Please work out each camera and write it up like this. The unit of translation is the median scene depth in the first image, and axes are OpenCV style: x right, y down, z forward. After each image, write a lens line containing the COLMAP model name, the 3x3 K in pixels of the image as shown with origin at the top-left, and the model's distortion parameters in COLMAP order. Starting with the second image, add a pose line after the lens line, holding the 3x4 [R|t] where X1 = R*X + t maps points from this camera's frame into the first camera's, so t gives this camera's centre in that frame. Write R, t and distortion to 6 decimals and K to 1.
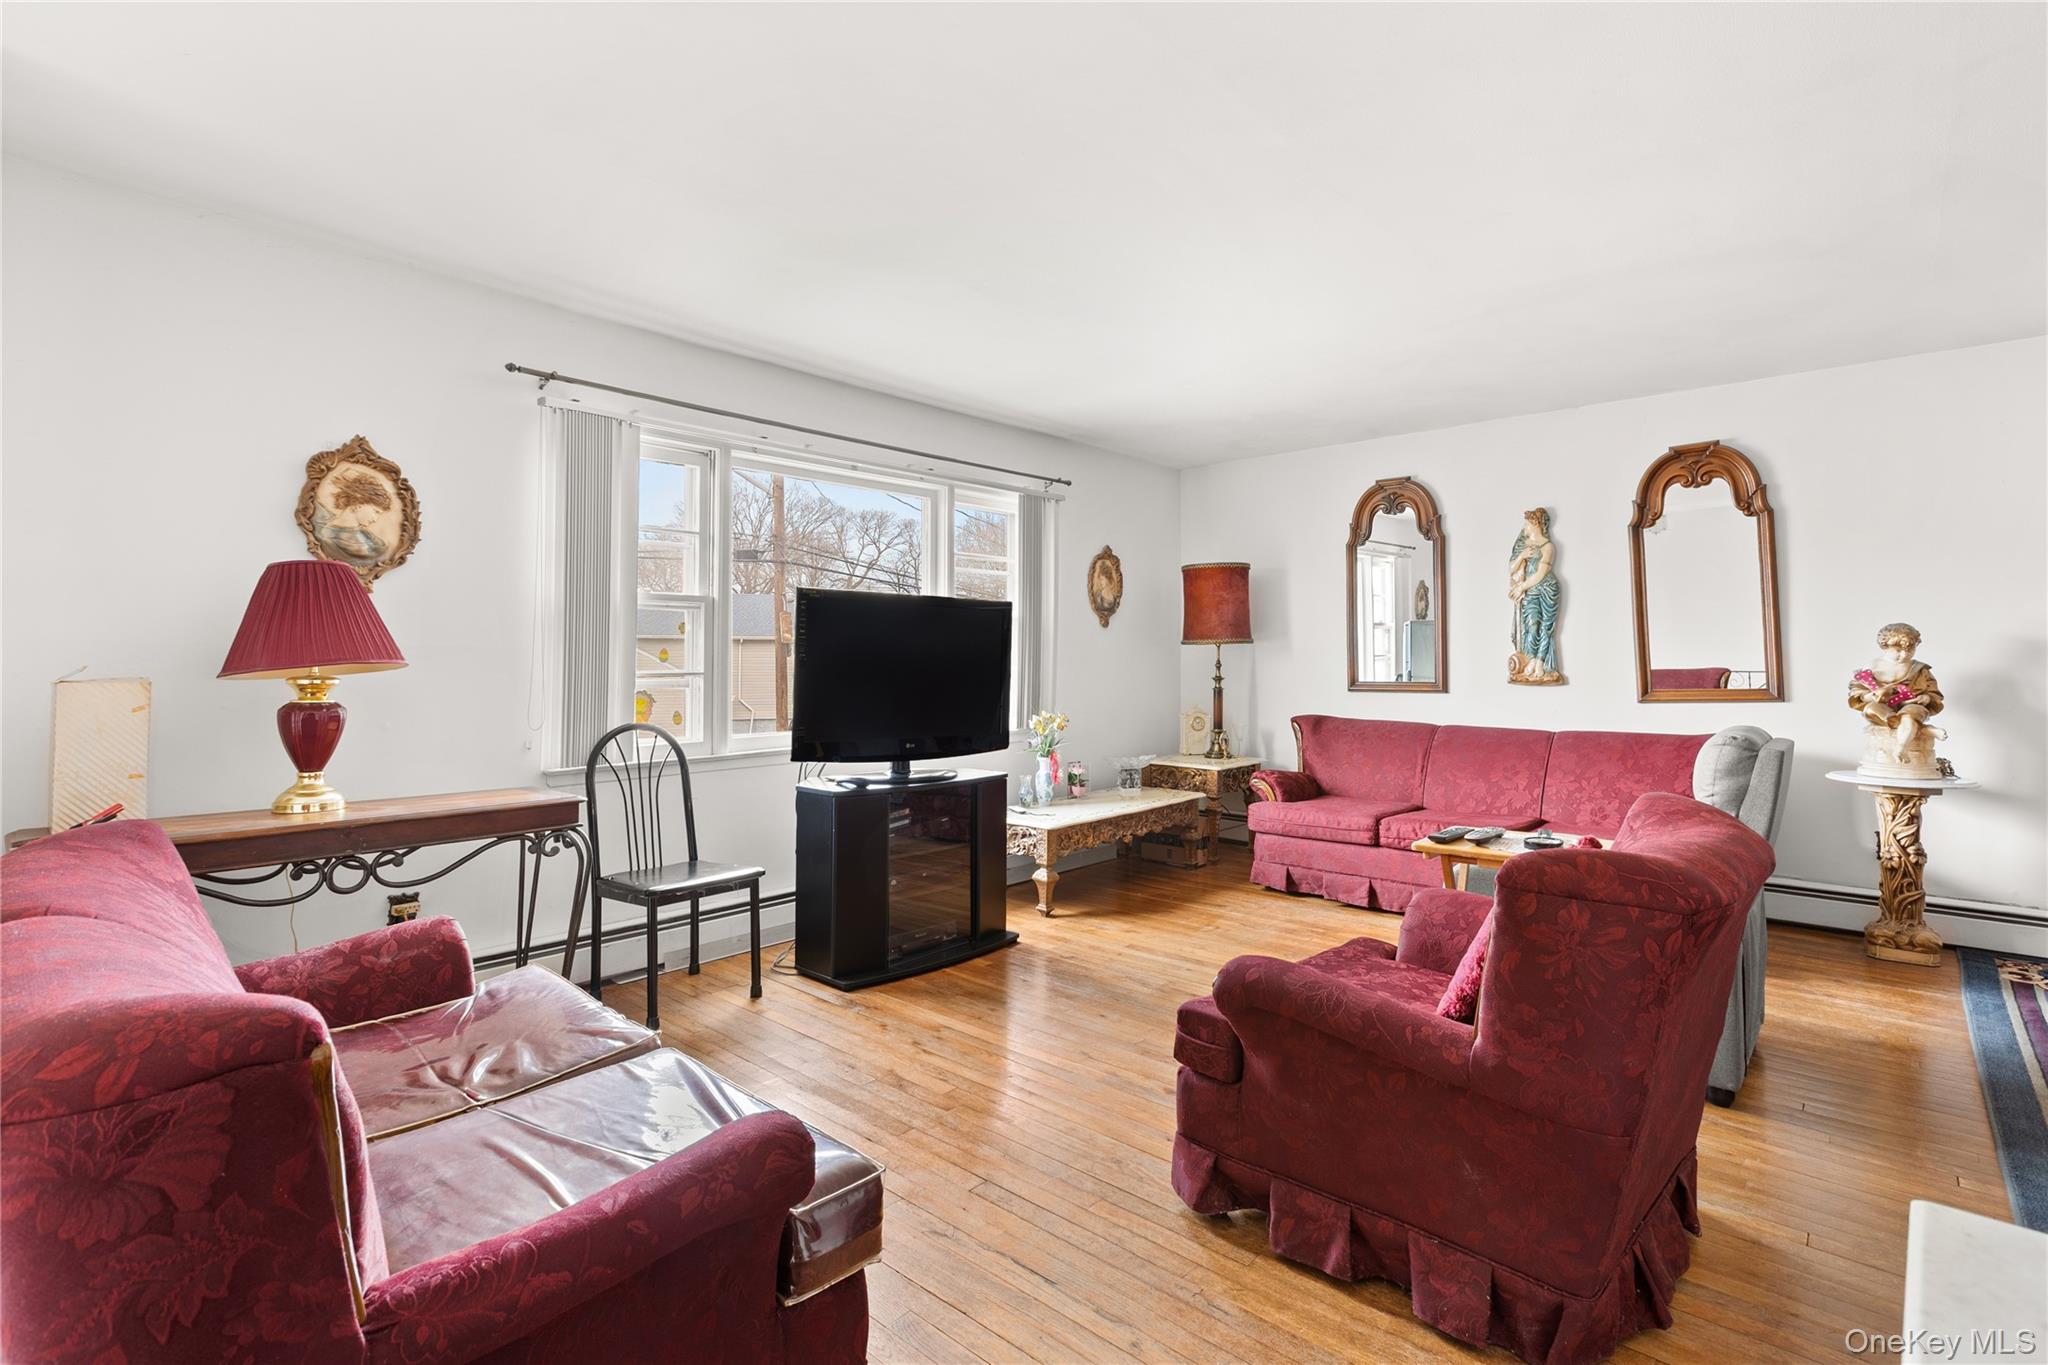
lens RADIAL K [[960.7, 0, 1038.1], [0, 960.7, 644.5], [0, 0, 1]] dist [0.005525, 0.001422]
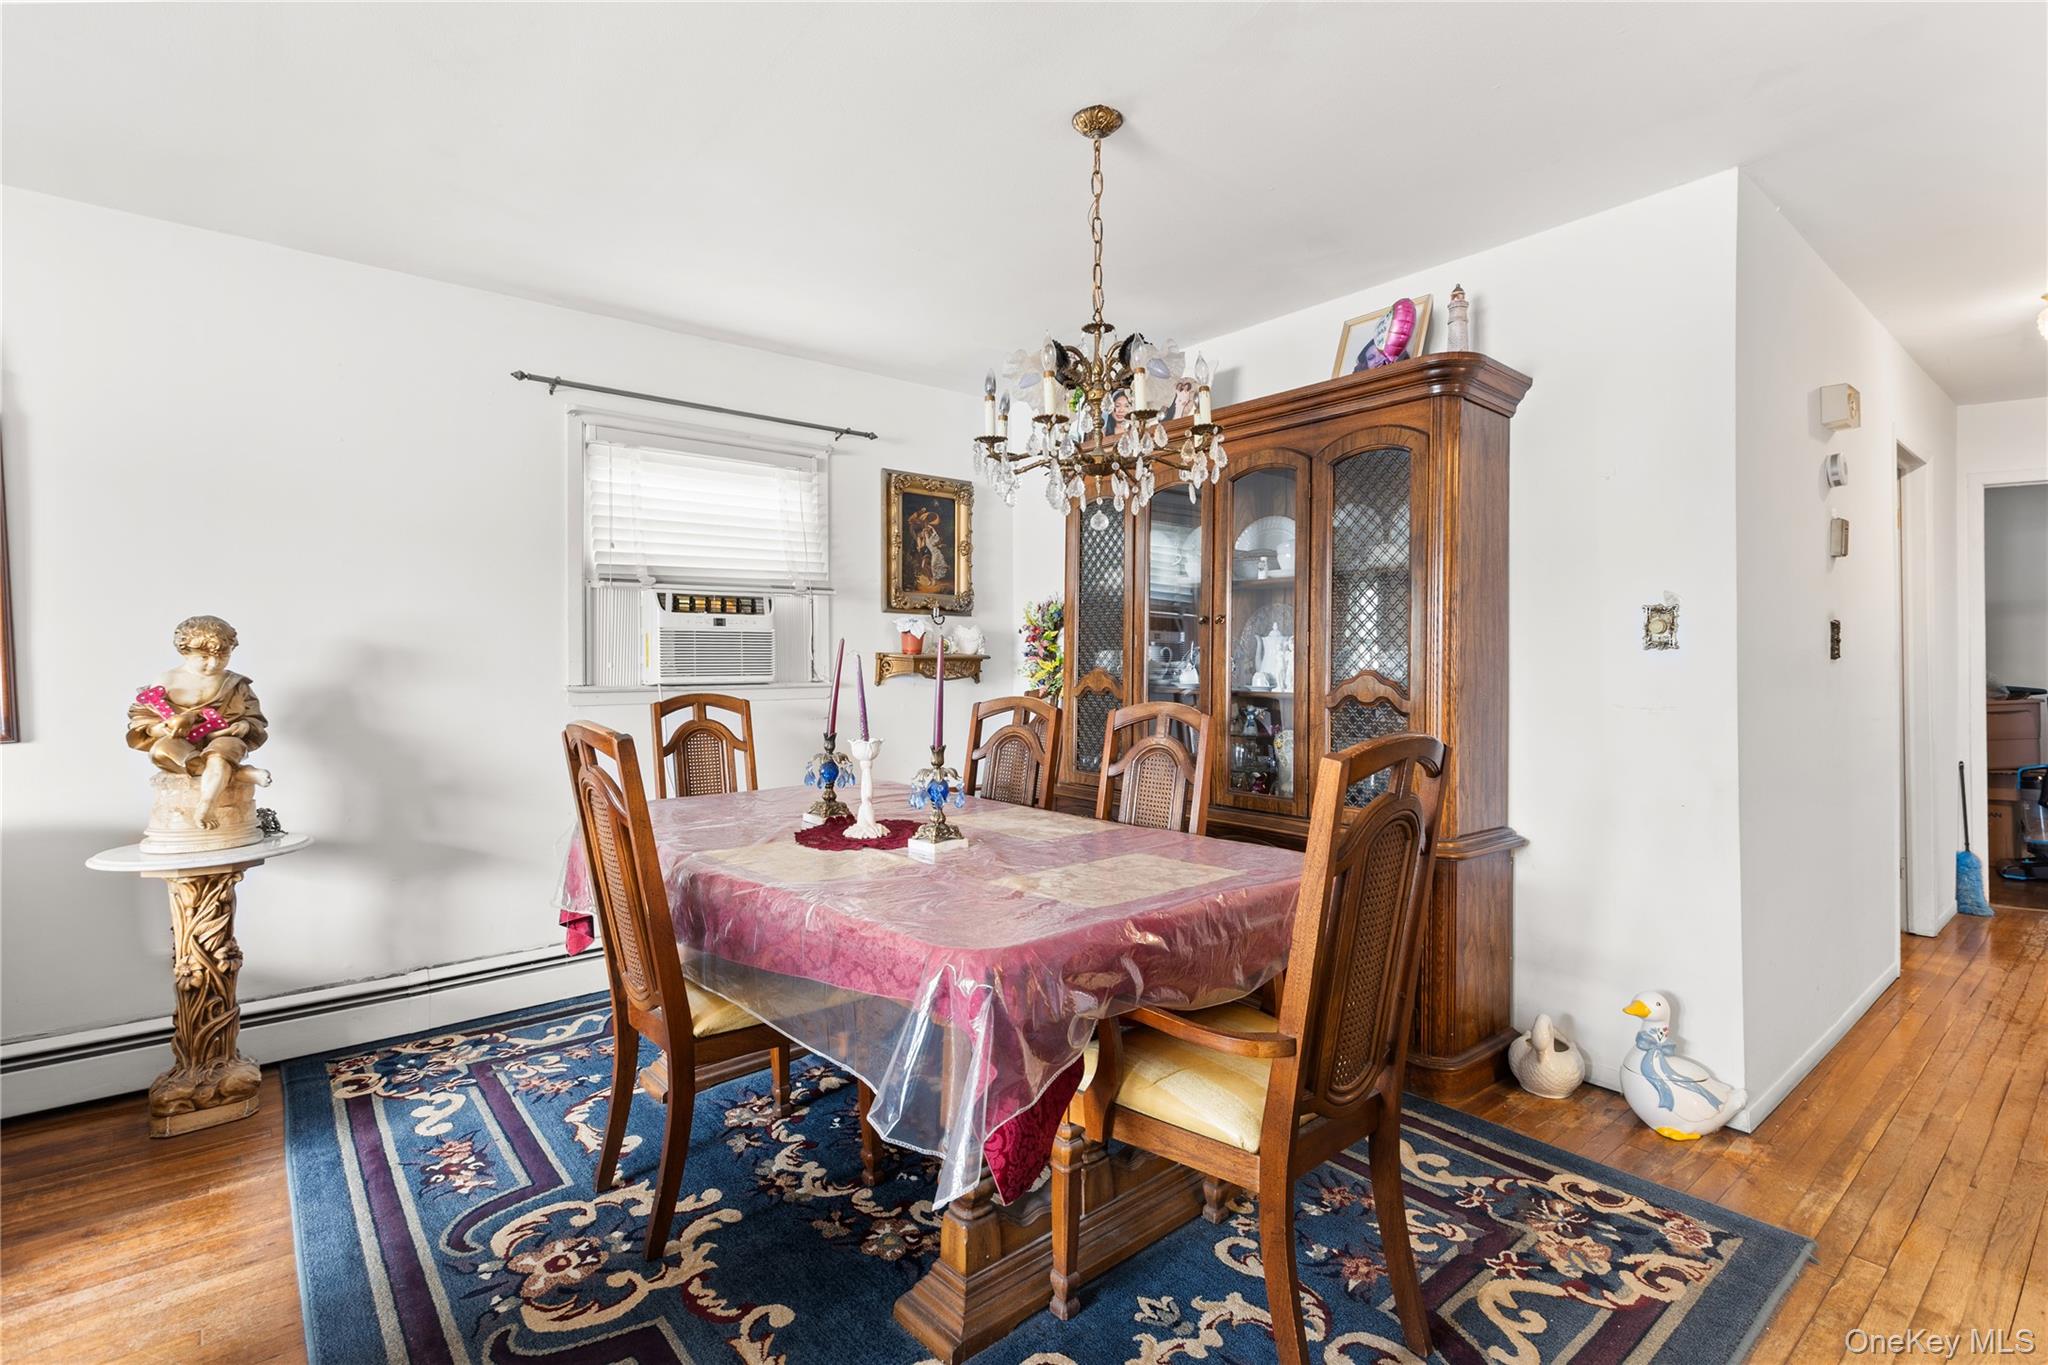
lens RADIAL K [[960.7, 0, 1027.4], [0, 960.7, 669.4], [0, 0, 1]] dist [0.005525, 0.001422]
pose [[0.153094, -0.006692, 0.988189, 0.324867], [-0.013952, 0.999863, 0.008933, 0.001020], [-0.988113, -0.015155, 0.152980, 0.342915]]
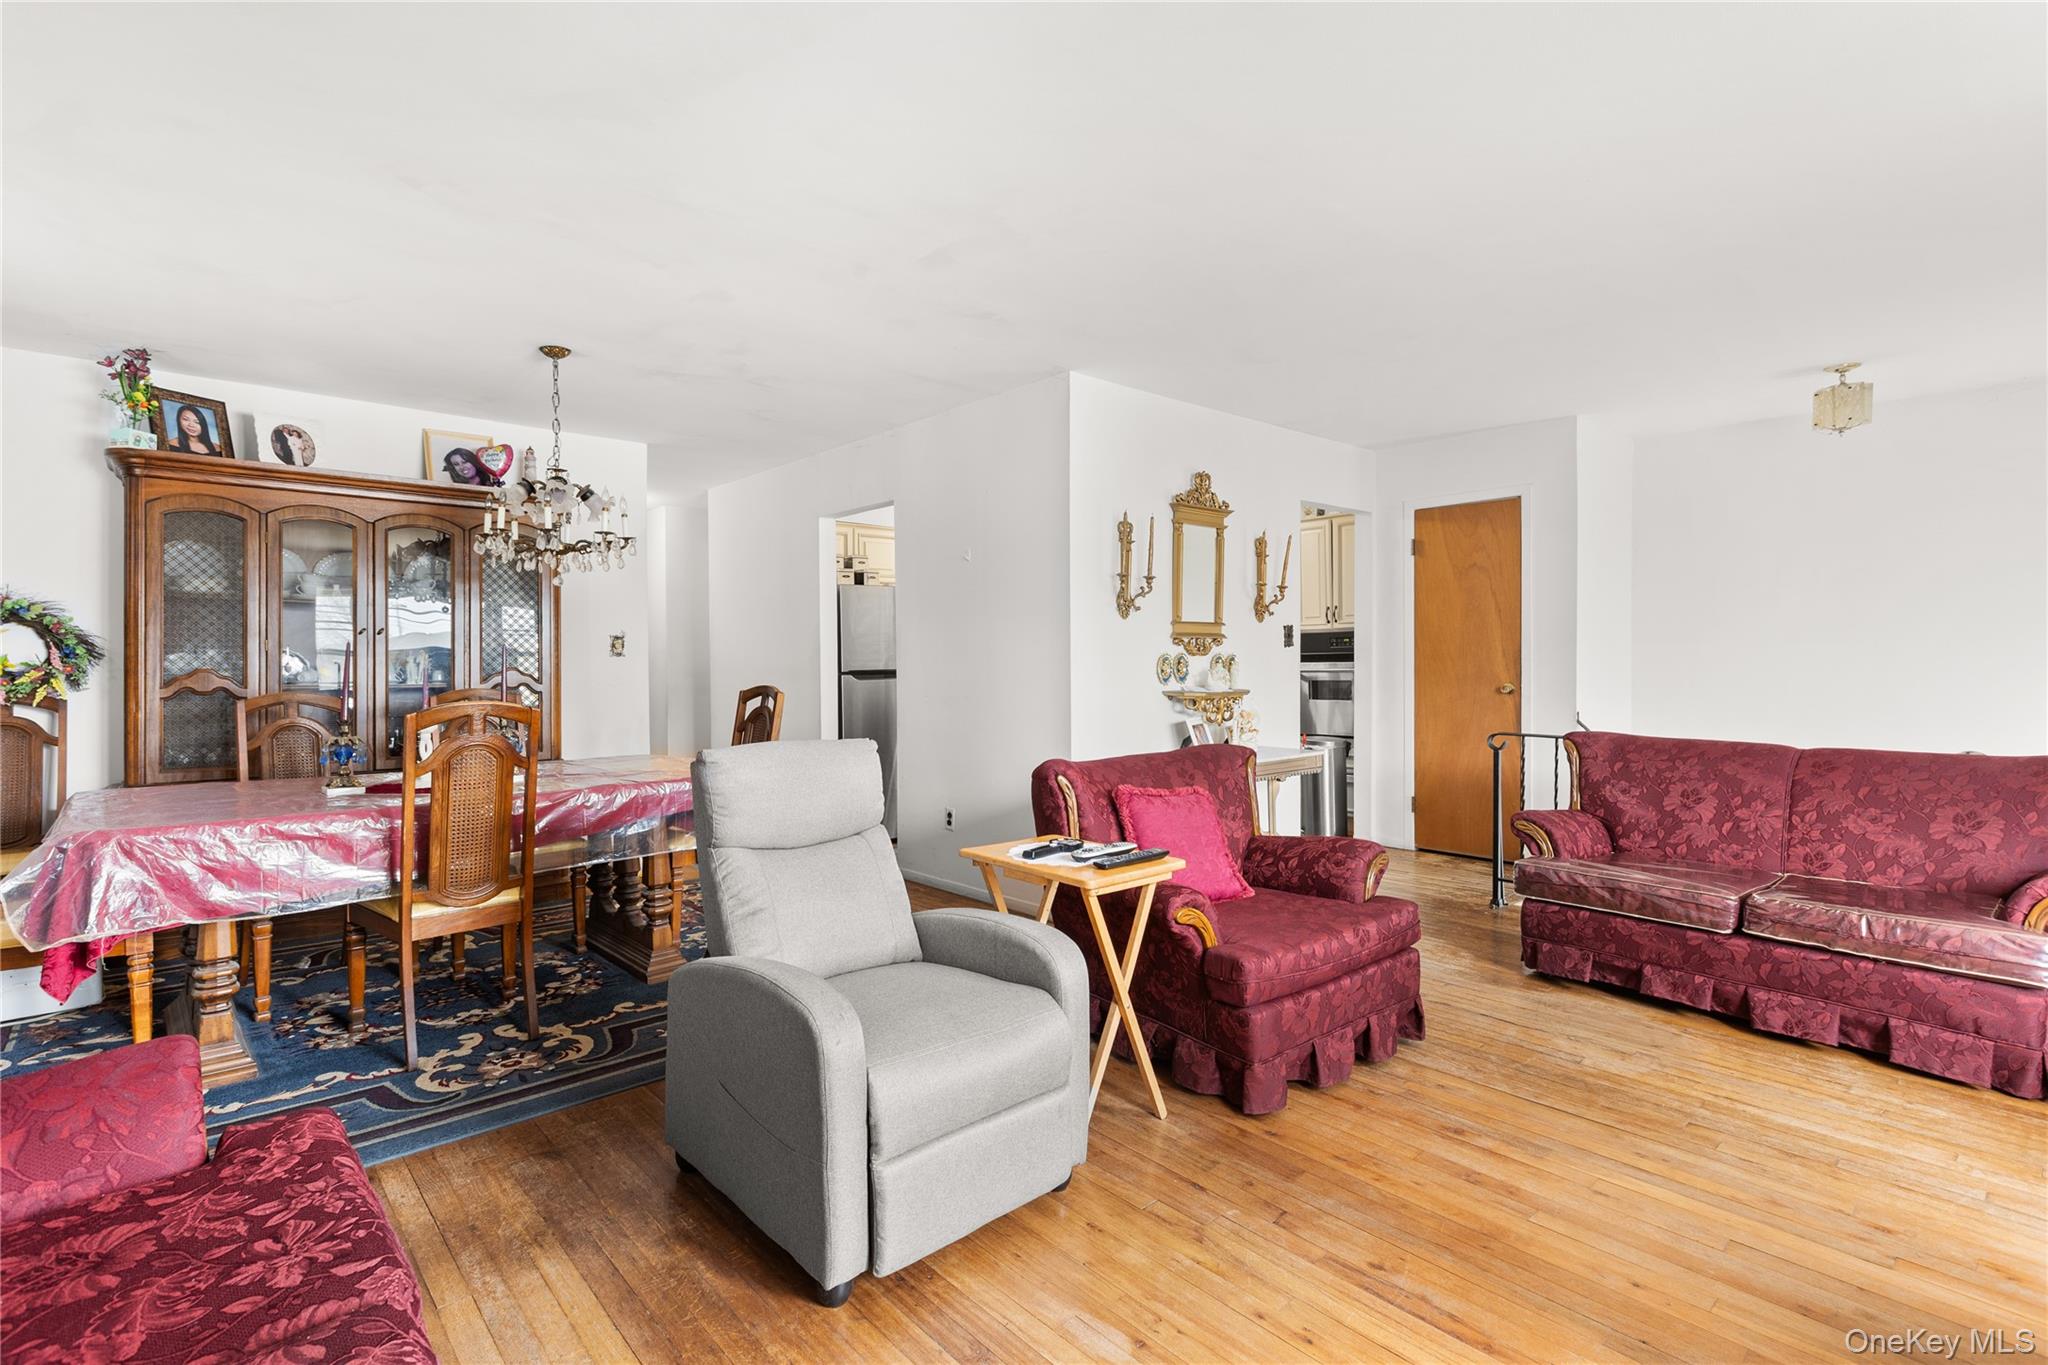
lens RADIAL K [[960.7, 0, 1026.3], [0, 960.7, 670.6], [0, 0, 1]] dist [0.005525, 0.001422]
pose [[-0.993318, 0.003006, 0.115371, 0.295172], [0.002286, 0.999977, -0.006367, 0.018787], [-0.115387, -0.006060, -0.993302, 1.393280]]
